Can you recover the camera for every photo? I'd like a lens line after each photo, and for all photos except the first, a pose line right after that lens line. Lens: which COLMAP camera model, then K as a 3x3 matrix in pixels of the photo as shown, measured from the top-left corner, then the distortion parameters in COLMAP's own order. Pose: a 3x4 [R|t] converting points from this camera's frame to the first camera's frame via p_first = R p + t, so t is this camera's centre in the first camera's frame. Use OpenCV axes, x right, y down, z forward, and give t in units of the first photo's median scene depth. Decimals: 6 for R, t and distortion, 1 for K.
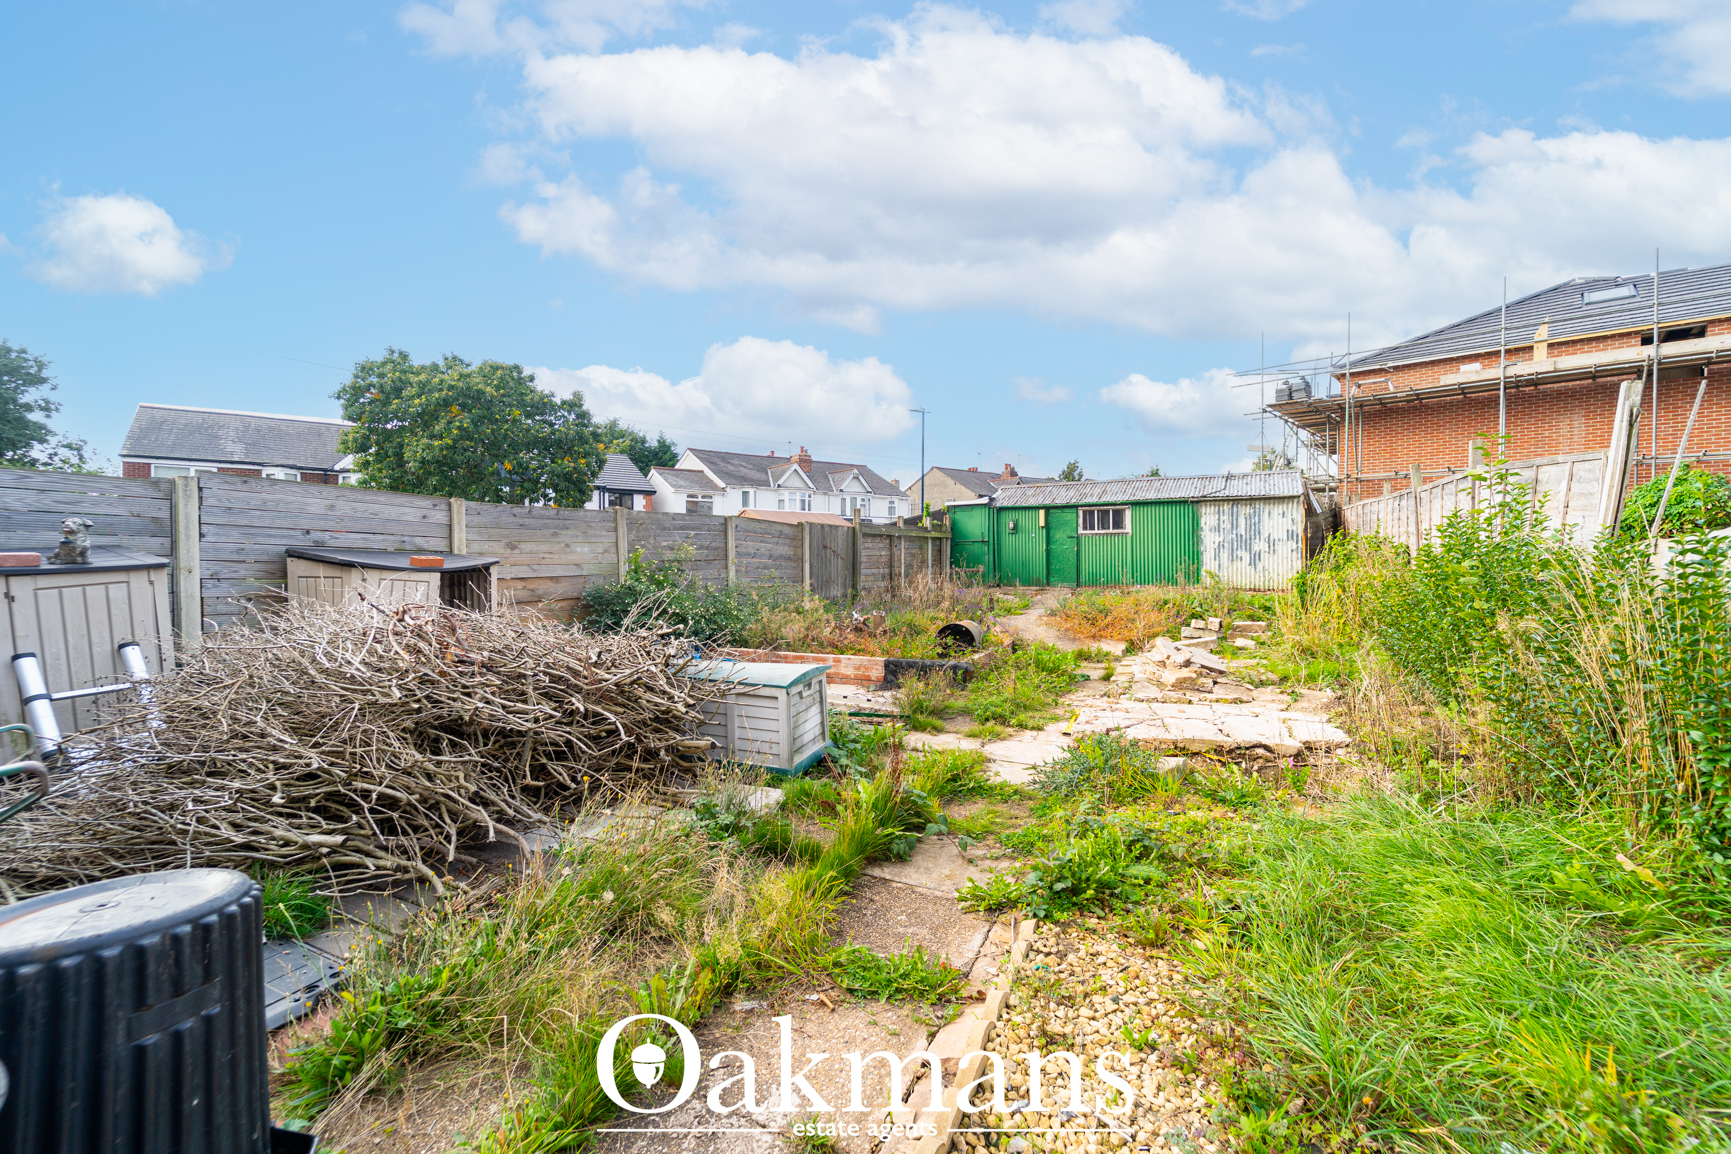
lens RADIAL K [[718.0, 0, 862.0], [0, 718.0, 573.1], [0, 0, 1]] dist [0.002639, -0.000023]
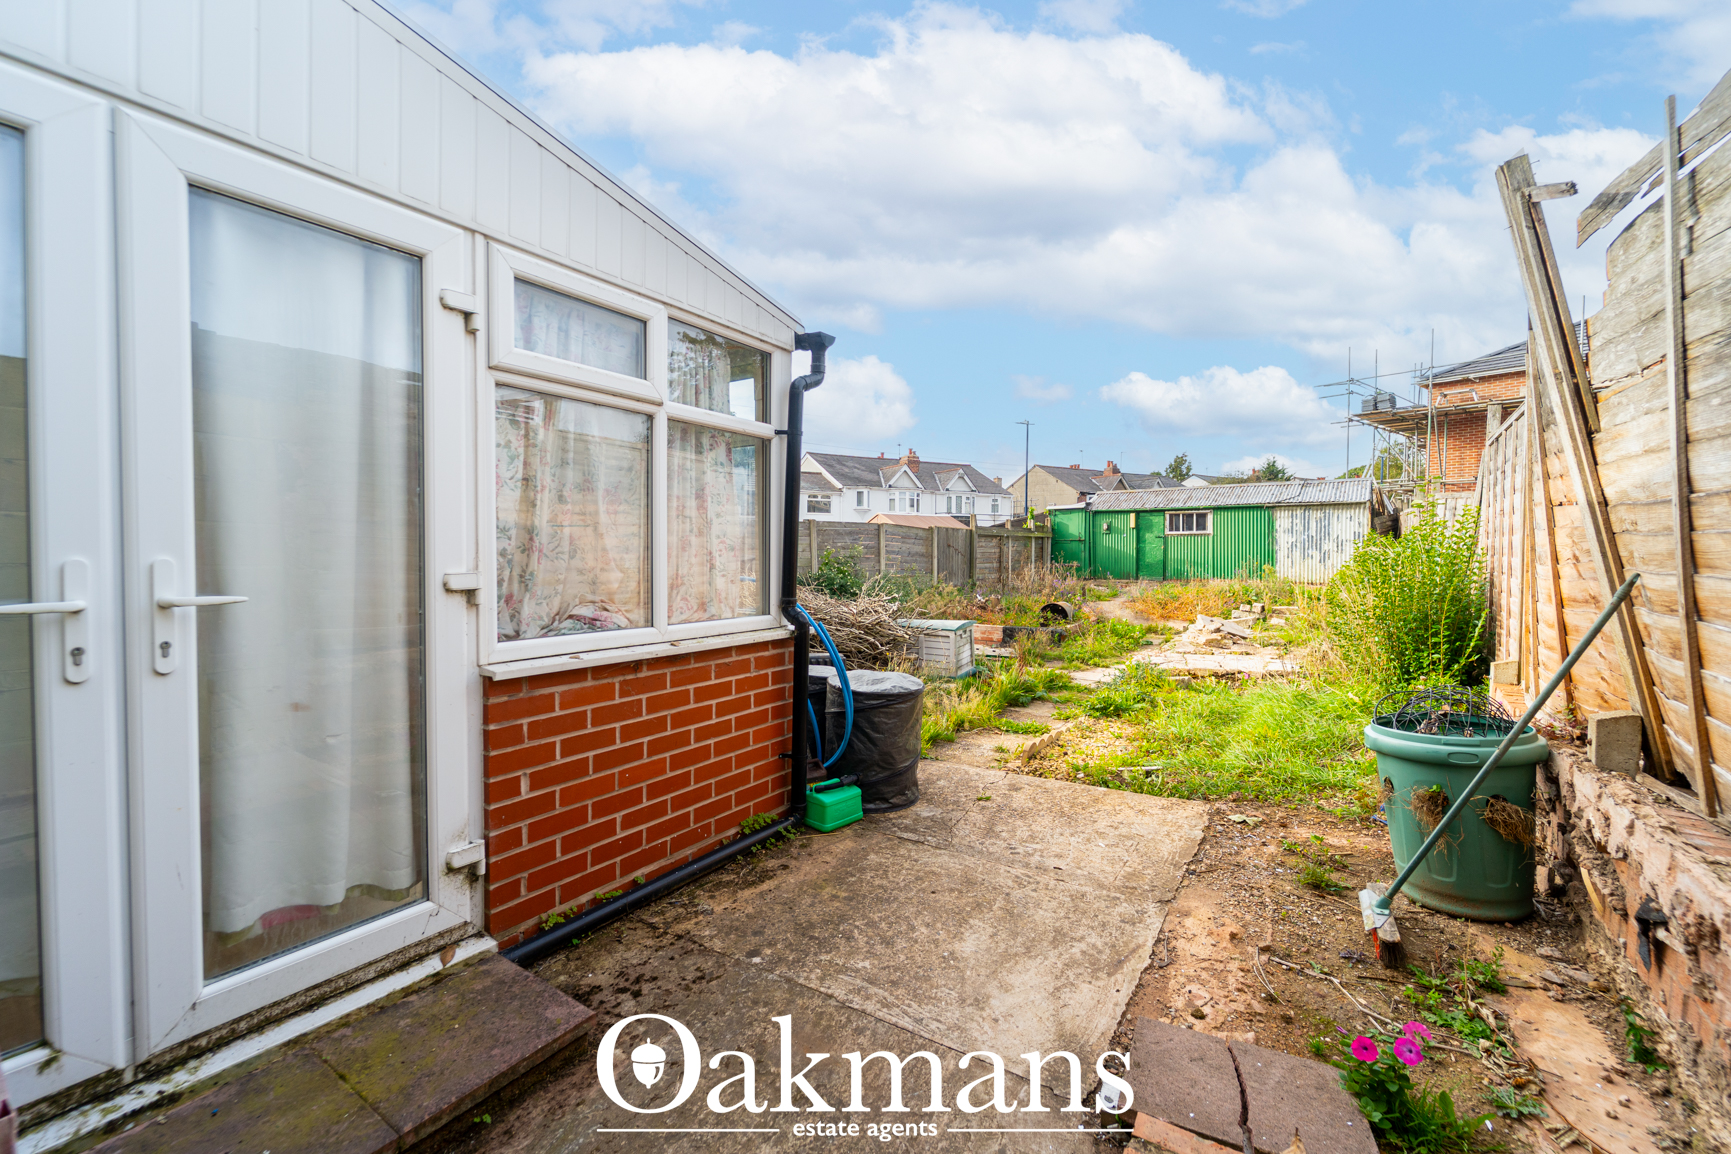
lens RADIAL K [[718.0, 0, 864.4], [0, 718.0, 573.9], [0, 0, 1]] dist [0.002639, -0.000023]
pose [[0.991240, 0.009196, -0.131751, -0.025444], [-0.007937, 0.999918, 0.010078, 0.000822], [0.131833, -0.008944, 0.991232, -0.213417]]
